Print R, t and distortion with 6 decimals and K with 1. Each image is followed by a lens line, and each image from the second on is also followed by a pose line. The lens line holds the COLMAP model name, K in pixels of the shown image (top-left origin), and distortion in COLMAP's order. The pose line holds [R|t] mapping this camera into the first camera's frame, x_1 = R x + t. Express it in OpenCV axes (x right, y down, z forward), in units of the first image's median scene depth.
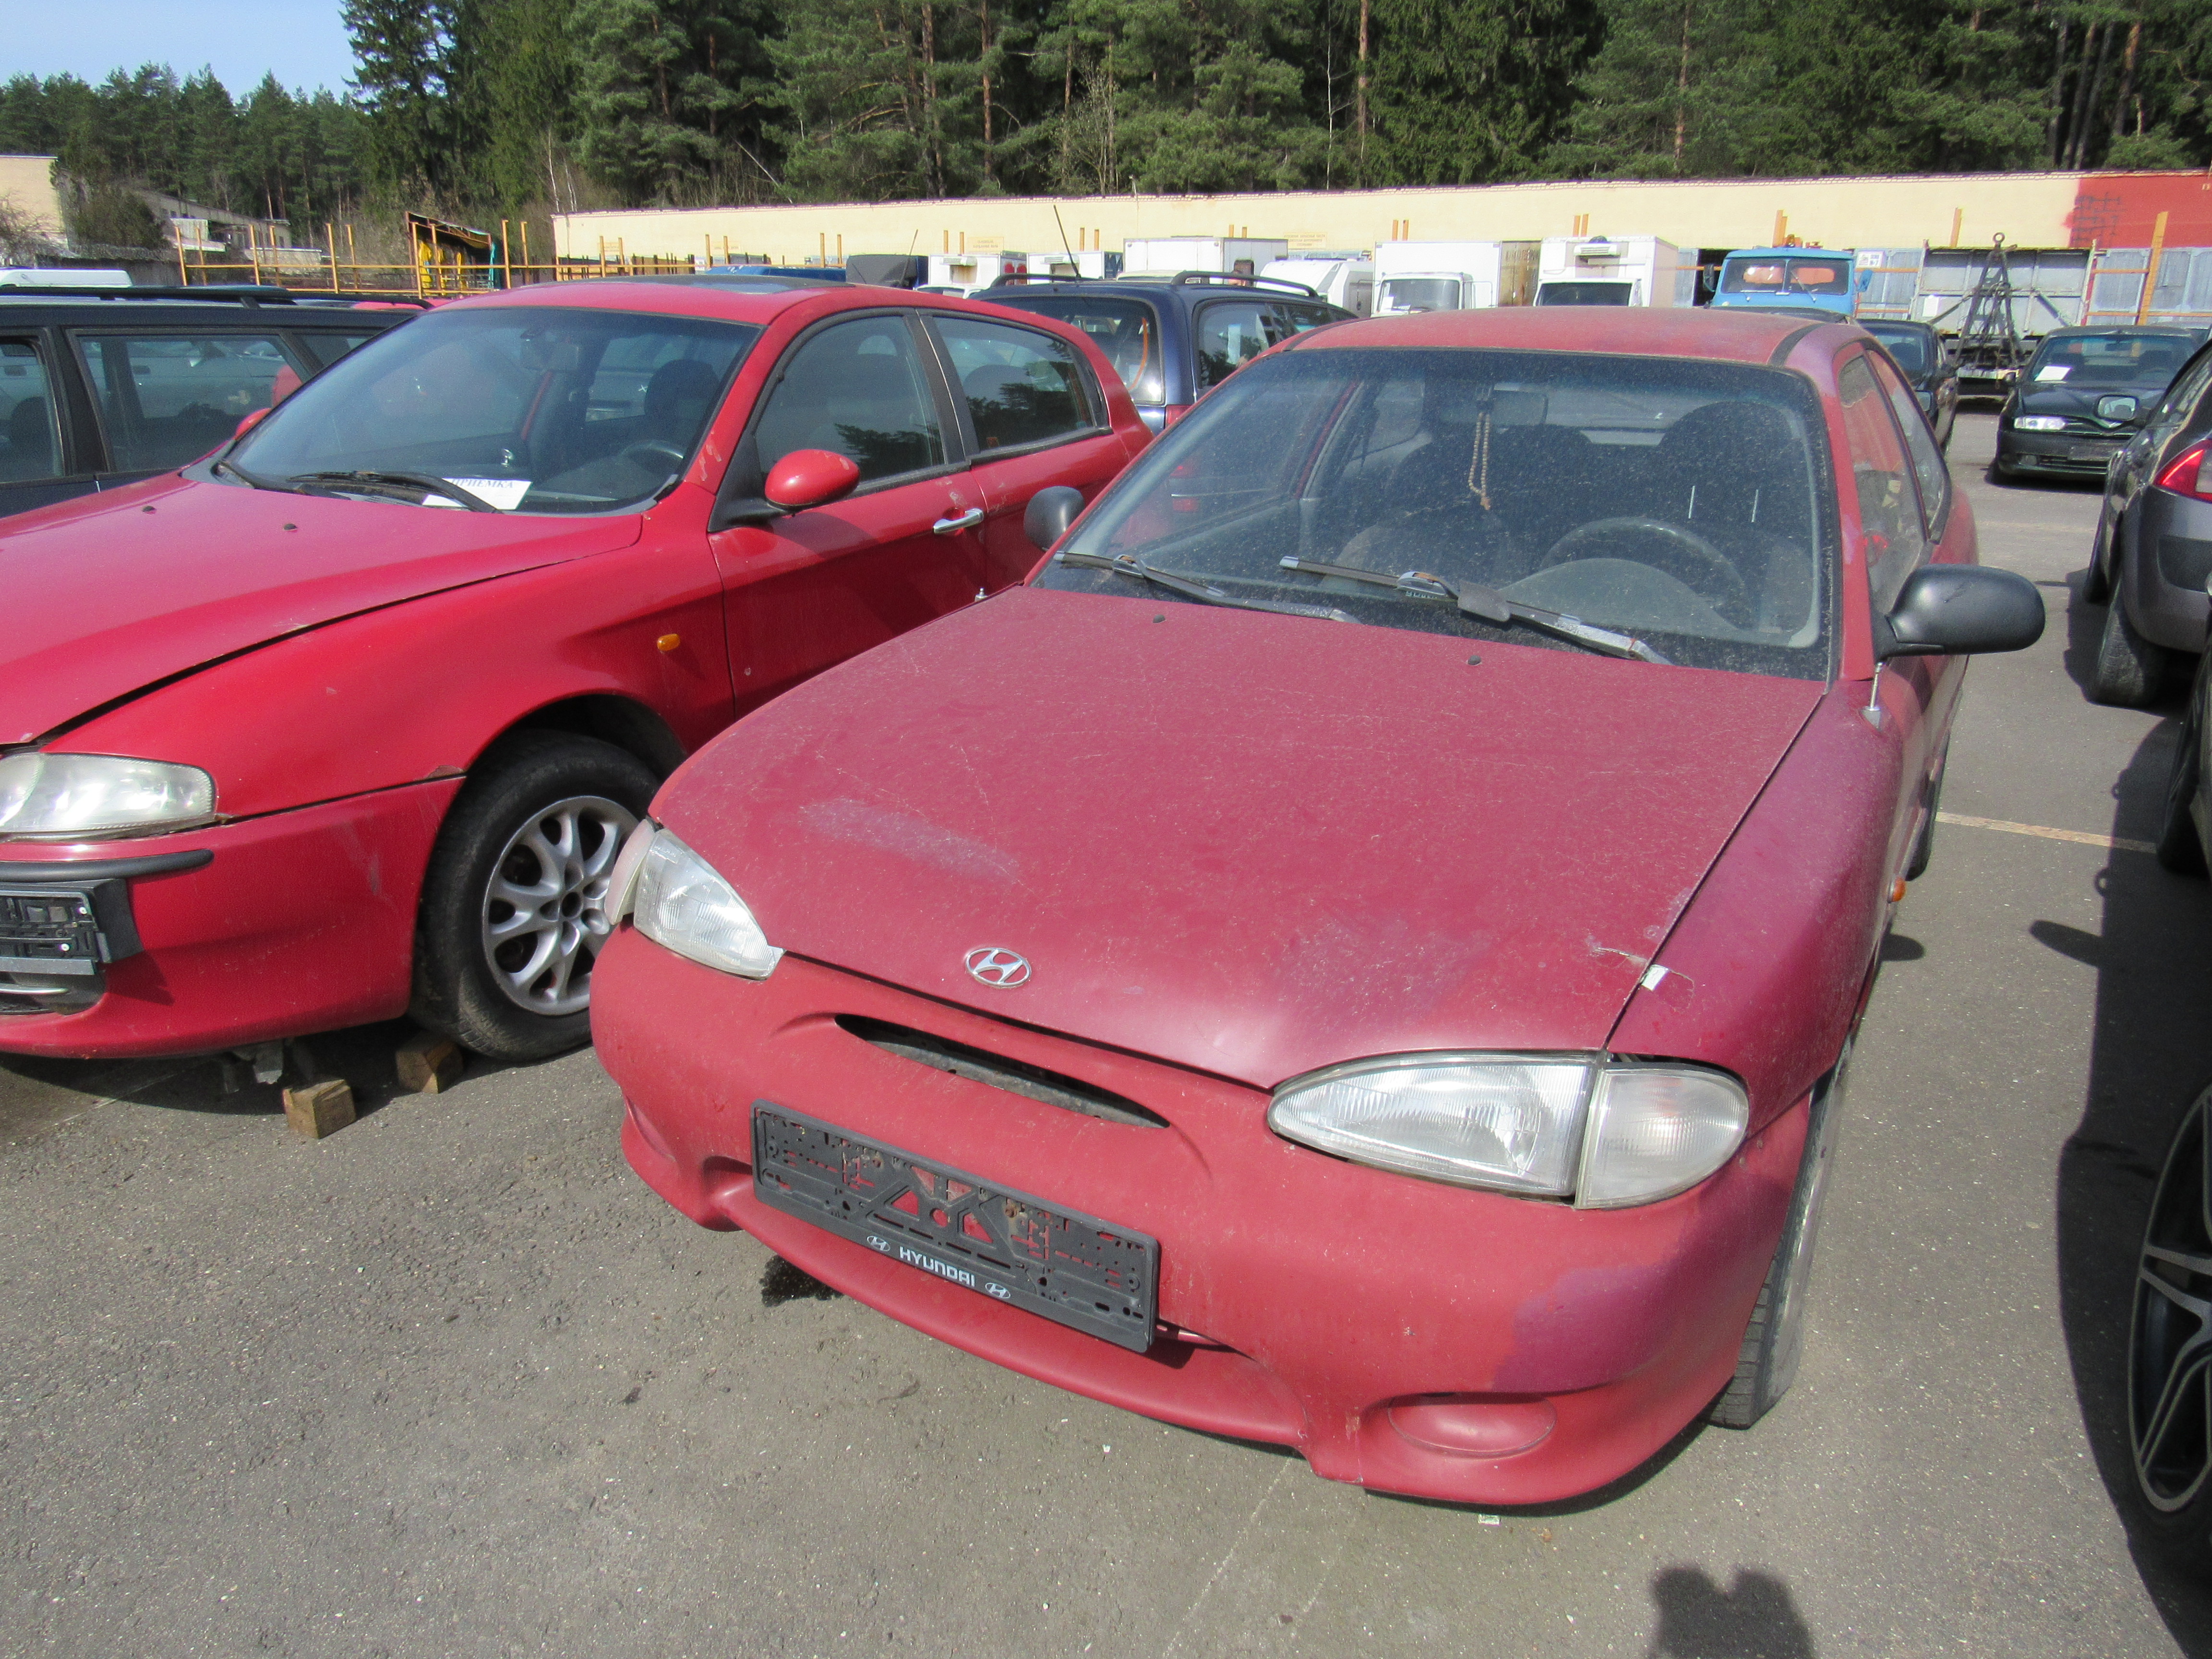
lens RADIAL K [[1594.2, 0, 1089.9], [0, 1594.2, 828.2], [0, 0, 1]] dist [-0.026592, 0.005634]
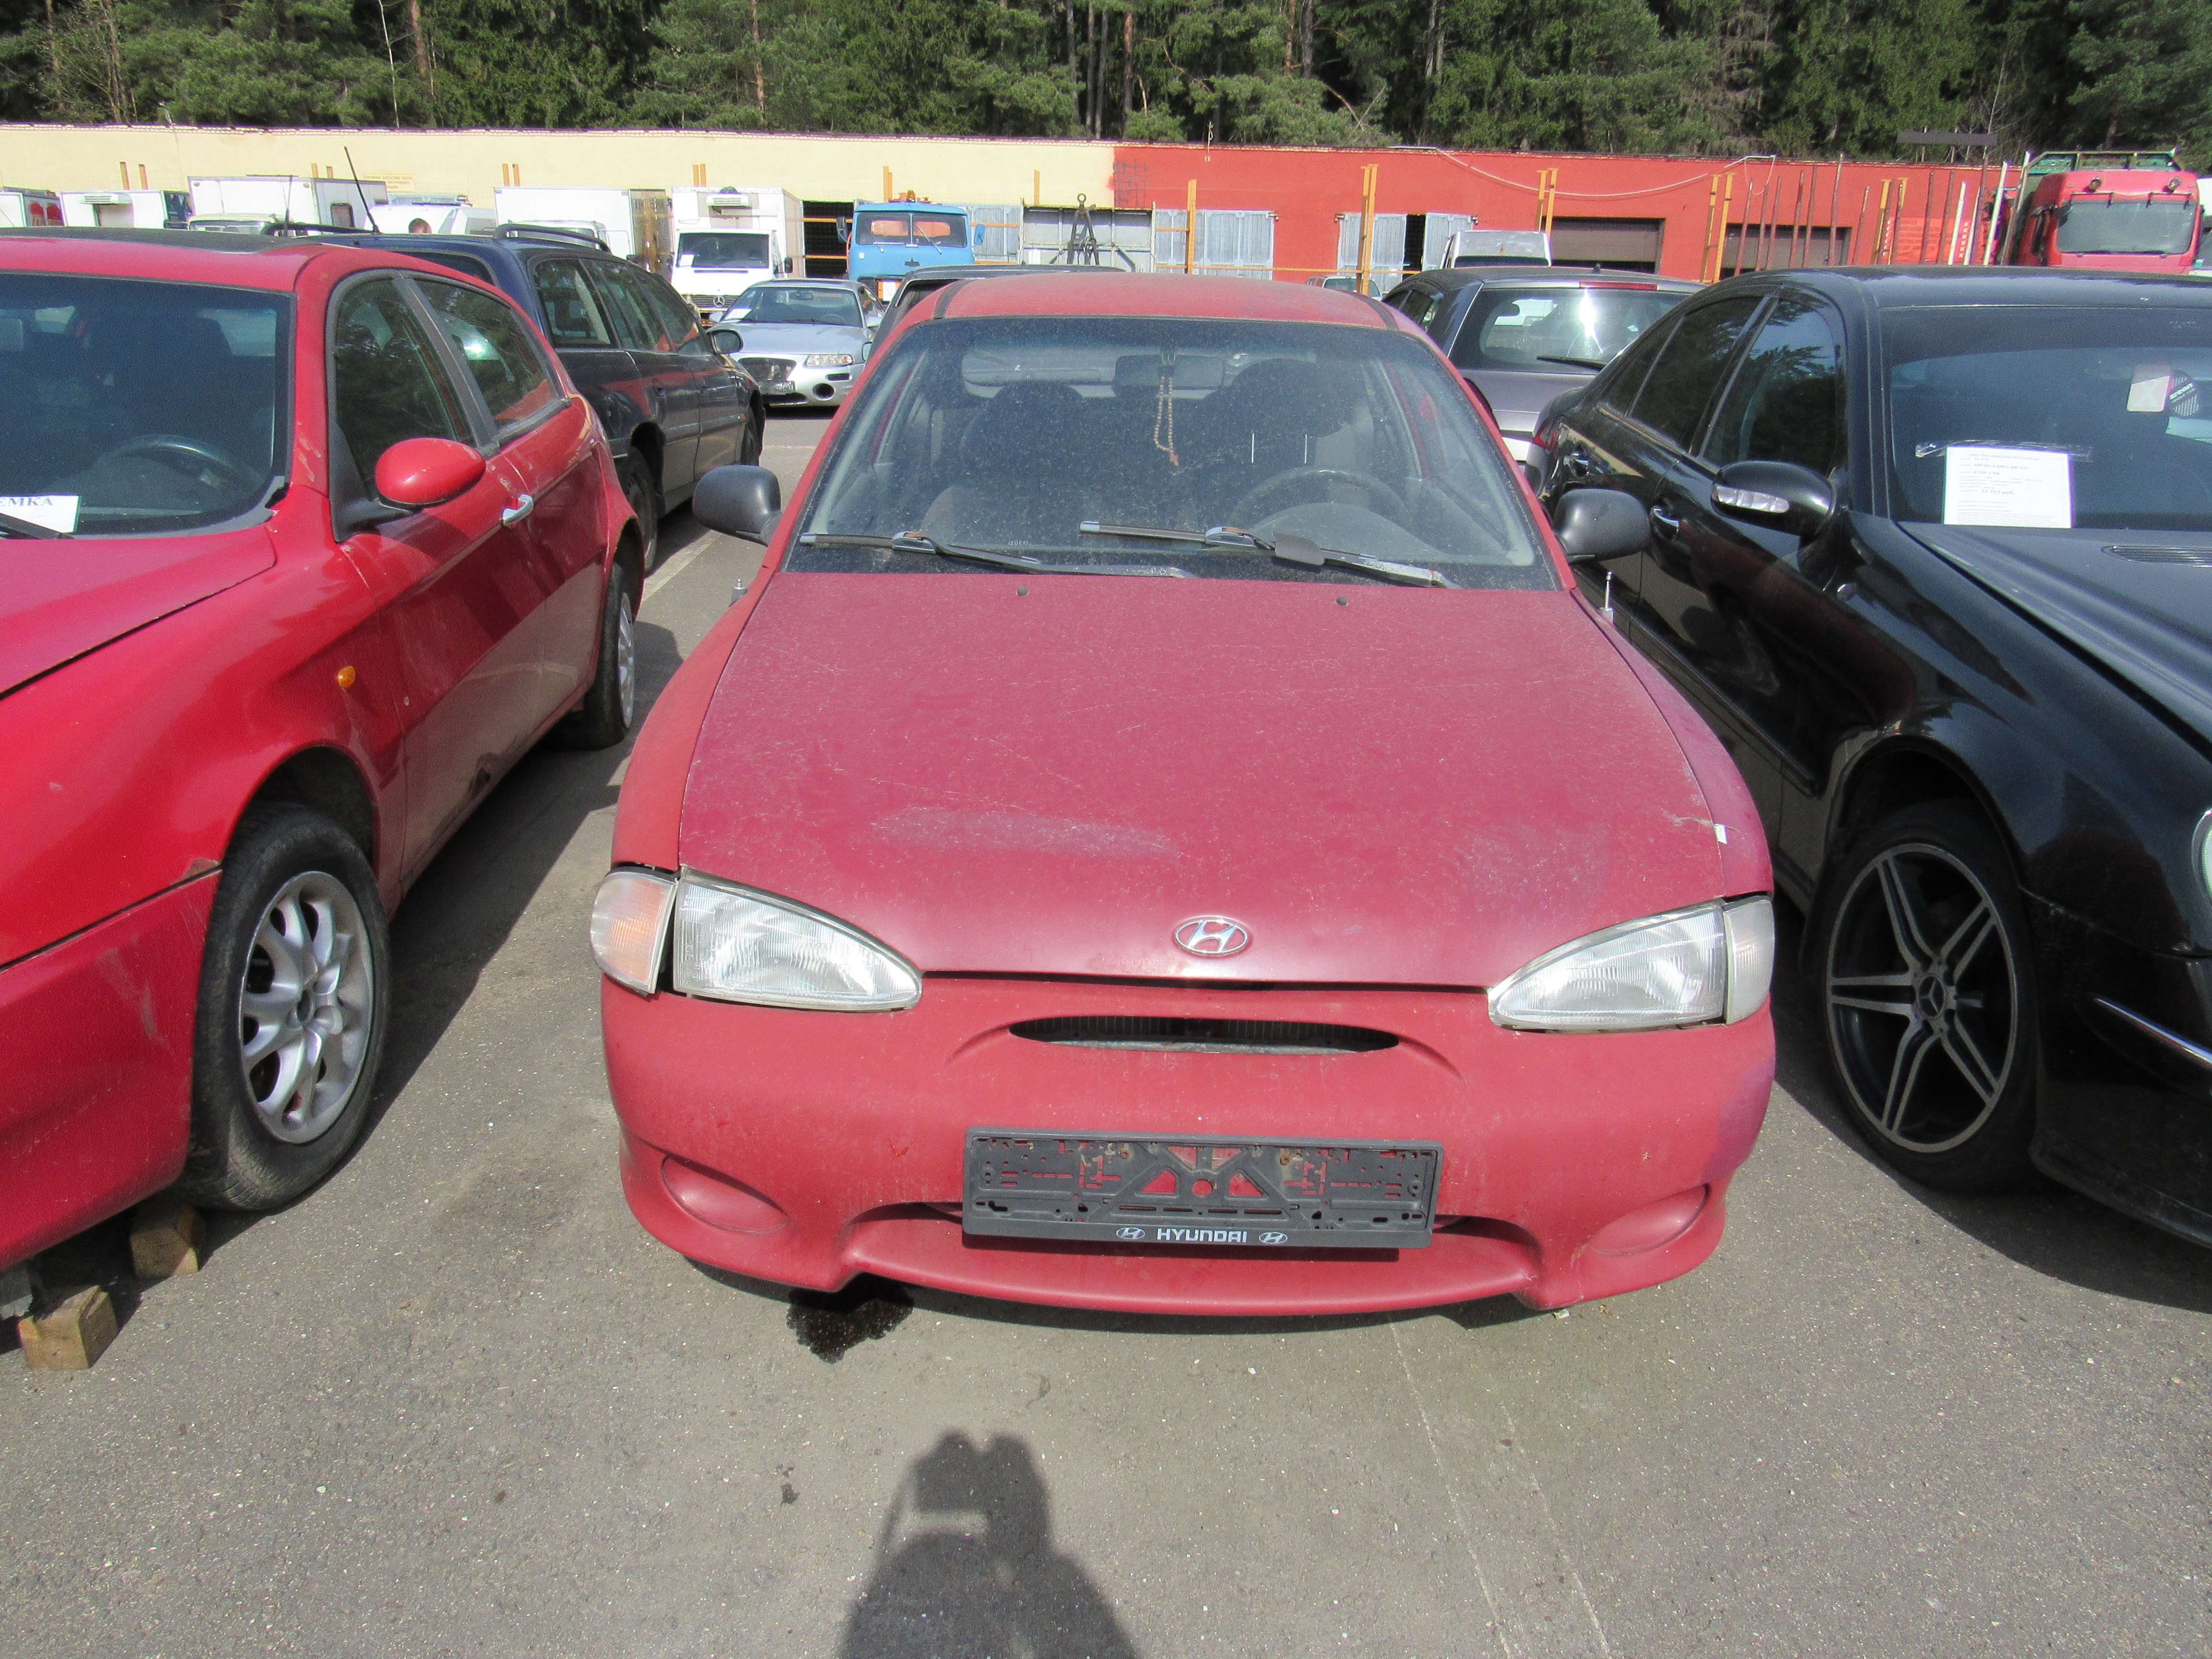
lens RADIAL K [[1594.2, 0, 1087.8], [0, 1594.2, 827.4], [0, 0, 1]] dist [-0.026592, 0.005634]
pose [[0.854937, -0.163930, 0.492149, -0.324615], [0.149469, 0.986363, 0.068897, -0.034286], [-0.496732, 0.014658, 0.867780, 0.074591]]
